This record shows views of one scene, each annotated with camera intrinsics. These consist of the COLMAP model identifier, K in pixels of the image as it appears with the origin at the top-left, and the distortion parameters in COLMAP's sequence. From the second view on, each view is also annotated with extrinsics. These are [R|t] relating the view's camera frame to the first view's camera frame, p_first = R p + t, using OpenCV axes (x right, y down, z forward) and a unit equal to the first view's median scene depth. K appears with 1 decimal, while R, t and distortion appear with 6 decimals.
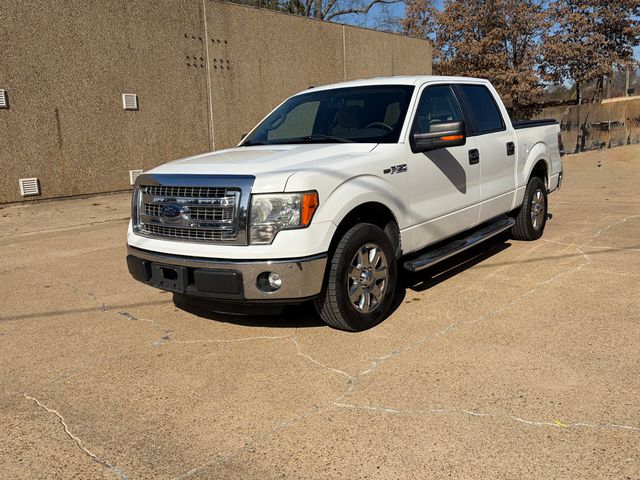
lens RADIAL K [[554.7, 0, 320.0], [0, 554.7, 240.0], [0, 0, 1]] dist [0.019994, -0.003019]
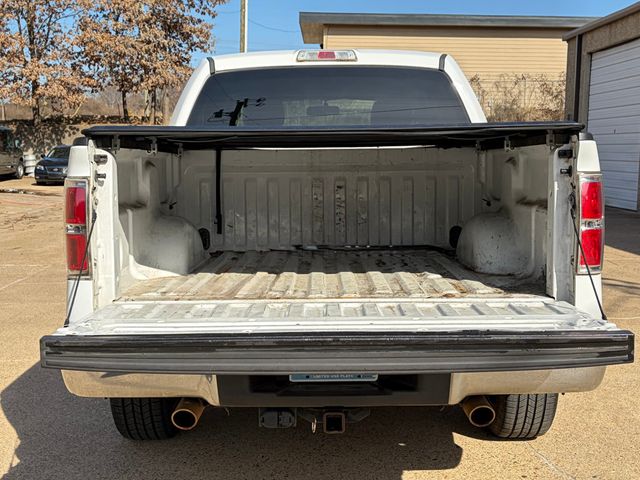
lens RADIAL K [[857.1, 0, 318.3], [0, 857.1, 235.1], [0, 0, 1]] dist [0.016404, 0.028654]
pose [[0.742662, -0.019898, 0.669371, -0.090612], [0.089361, 0.993564, -0.069611, -0.009273], [-0.663678, 0.111513, 0.739660, 0.074020]]
